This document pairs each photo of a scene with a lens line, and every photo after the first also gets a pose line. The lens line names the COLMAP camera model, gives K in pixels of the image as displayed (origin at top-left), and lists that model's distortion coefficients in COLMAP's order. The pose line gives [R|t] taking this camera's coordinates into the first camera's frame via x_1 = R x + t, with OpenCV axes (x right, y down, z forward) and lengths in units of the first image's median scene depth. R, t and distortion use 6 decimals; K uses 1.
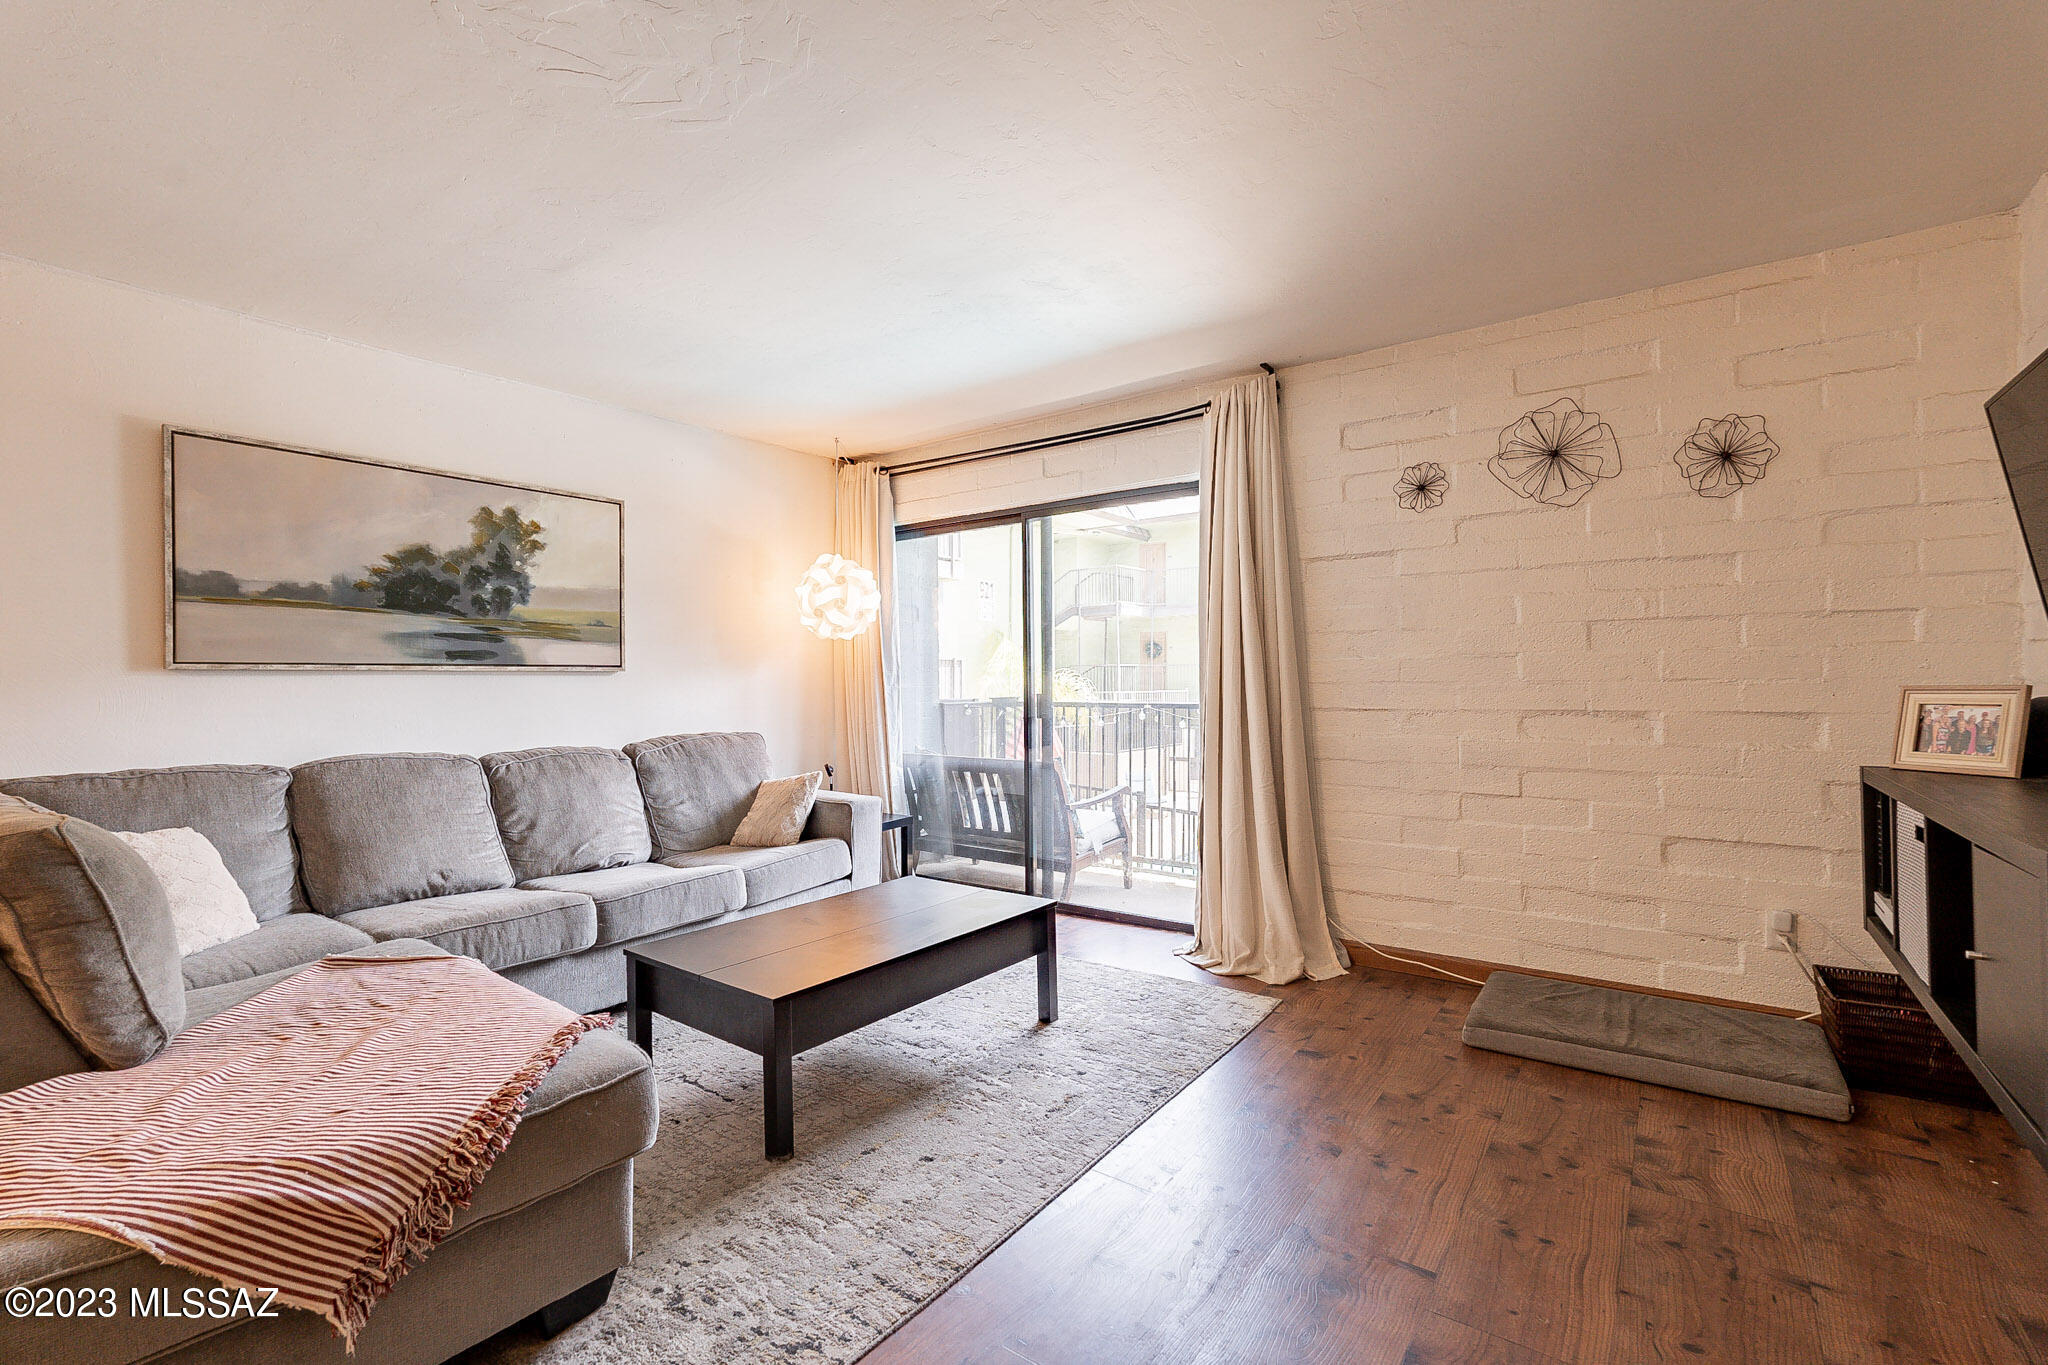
lens RADIAL K [[902.8, 0, 1023.9], [0, 902.8, 685.8], [0, 0, 1]] dist [-0.000309, 0.000207]
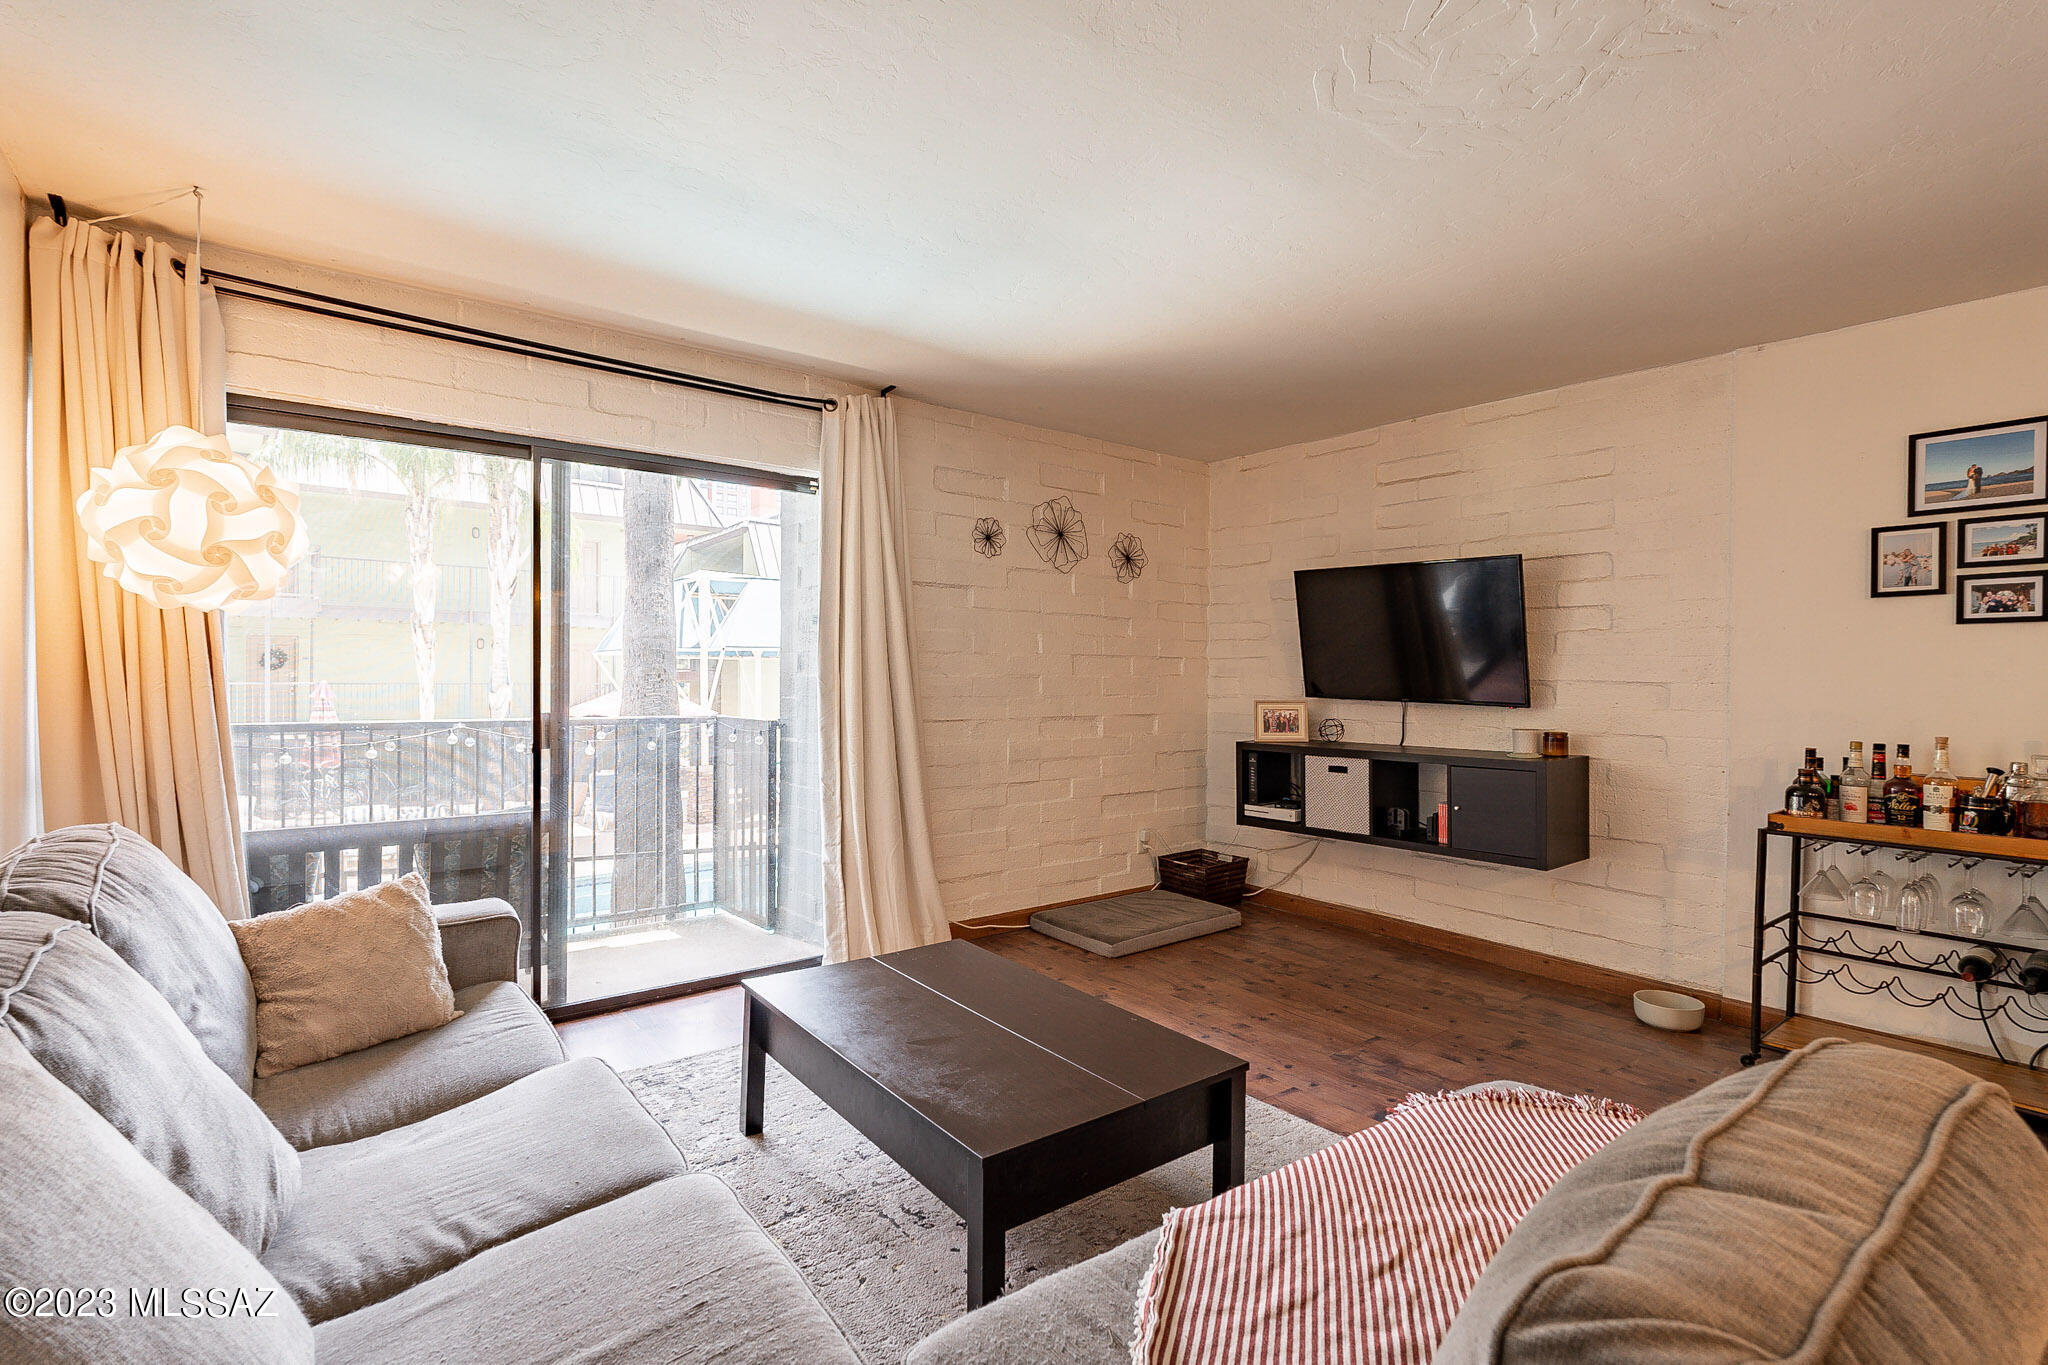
lens RADIAL K [[963.8, 0, 1017.8], [0, 963.8, 685.9], [0, 0, 1]] dist [-0.002020, 0.000543]
pose [[0.262762, 0.002173, 0.964858, -0.806646], [-0.006273, 0.999980, -0.000543, -0.017900], [-0.964840, -0.005910, 0.262771, 0.613436]]
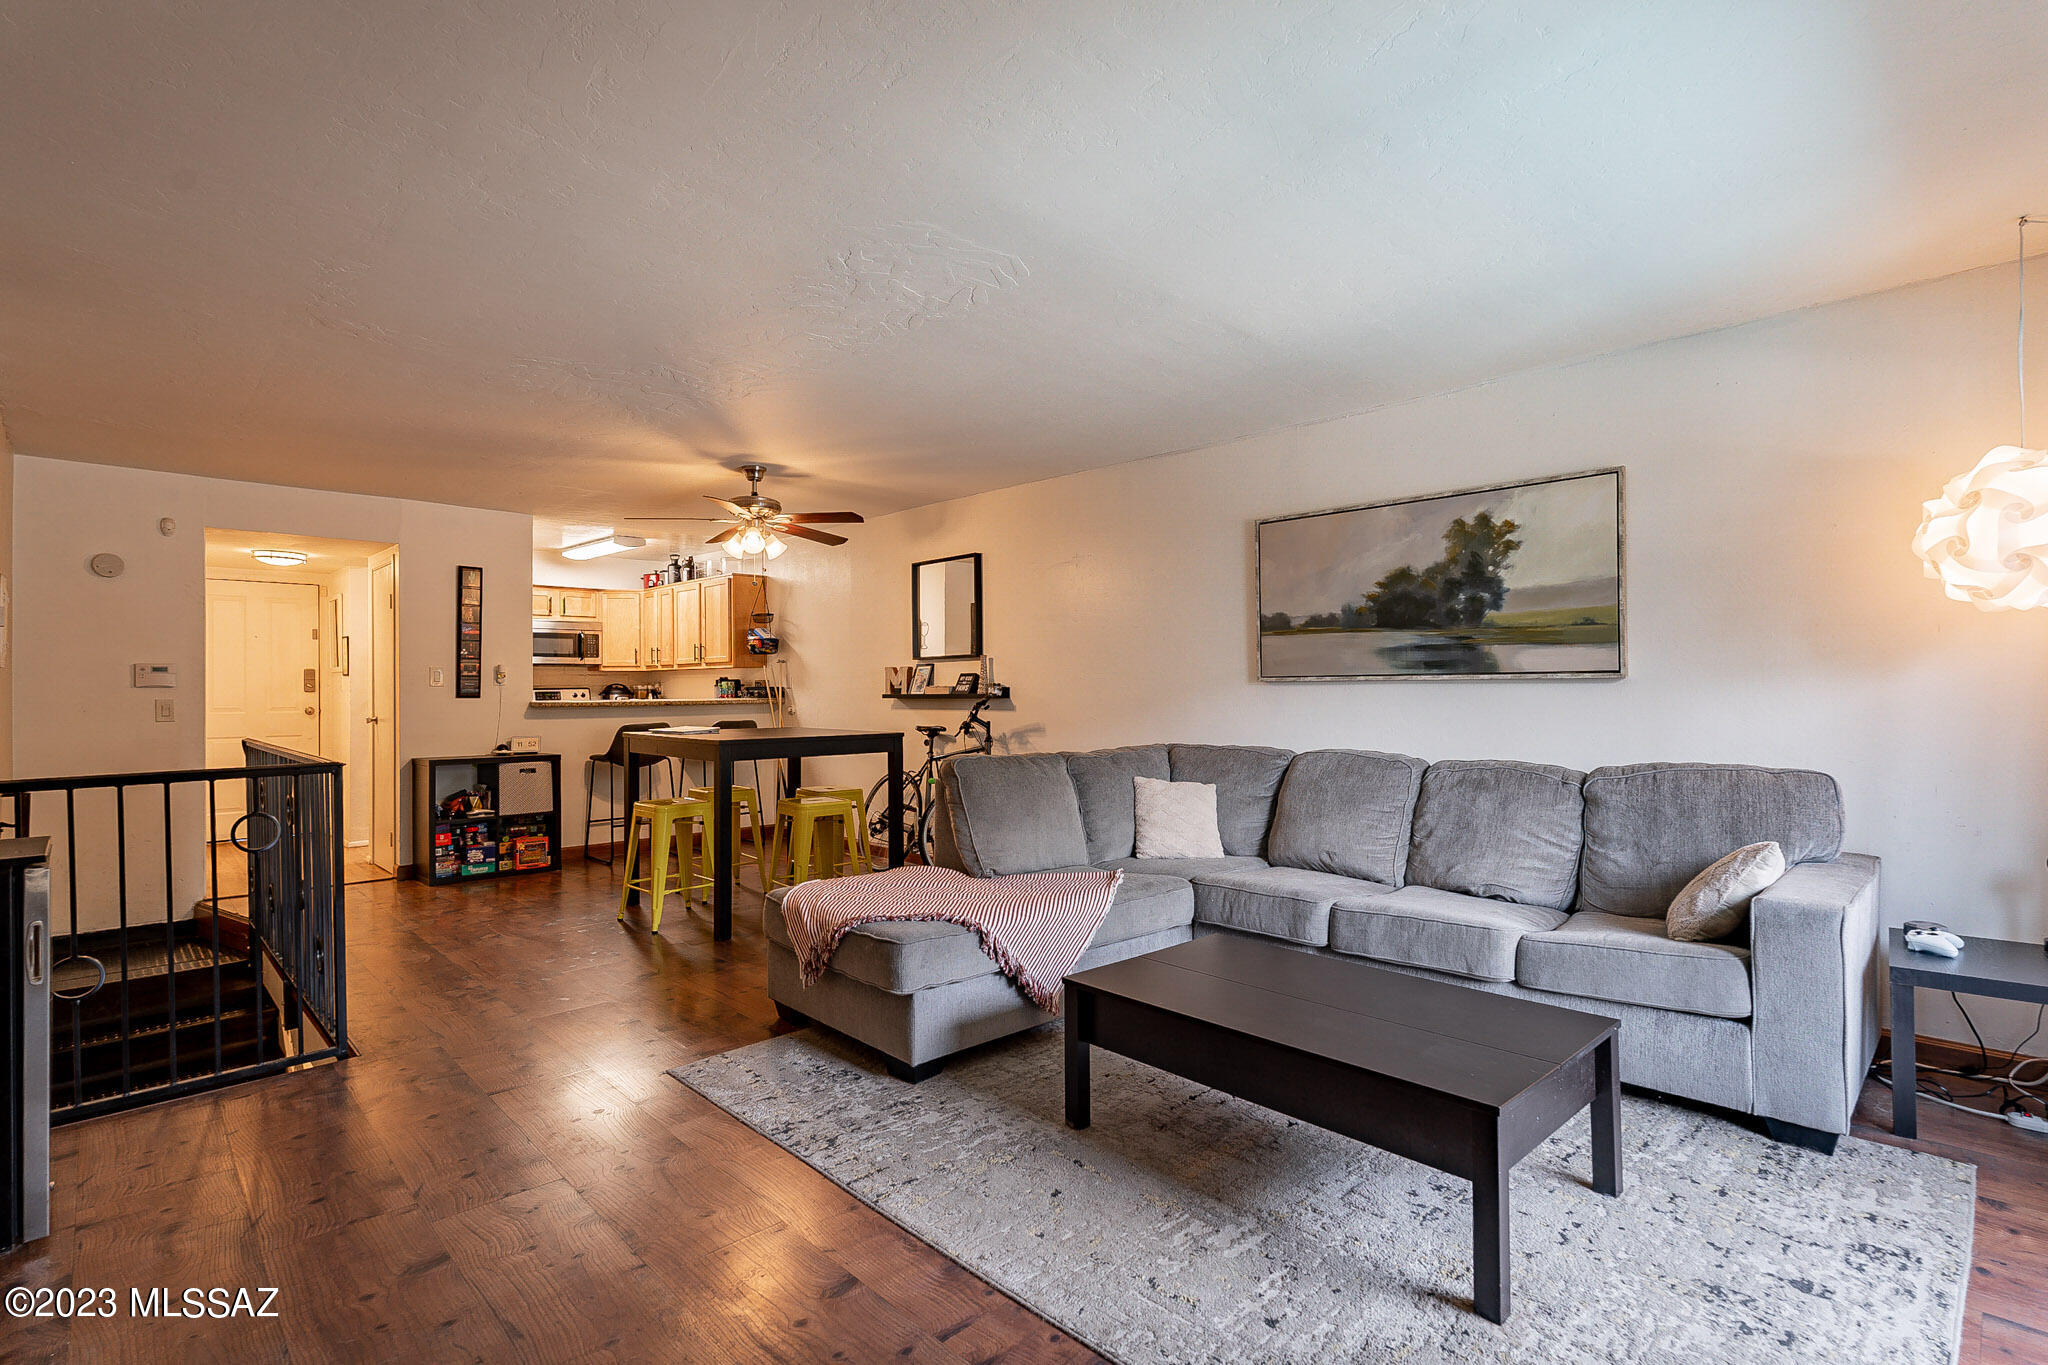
lens RADIAL K [[963.8, 0, 1017.8], [0, 963.8, 685.9], [0, 0, 1]] dist [-0.002020, 0.000543]
pose [[-0.171757, 0.008749, -0.985101, 0.592044], [0.003023, 0.999961, 0.008354, -0.021118], [0.985135, -0.001543, -0.171777, 0.732263]]
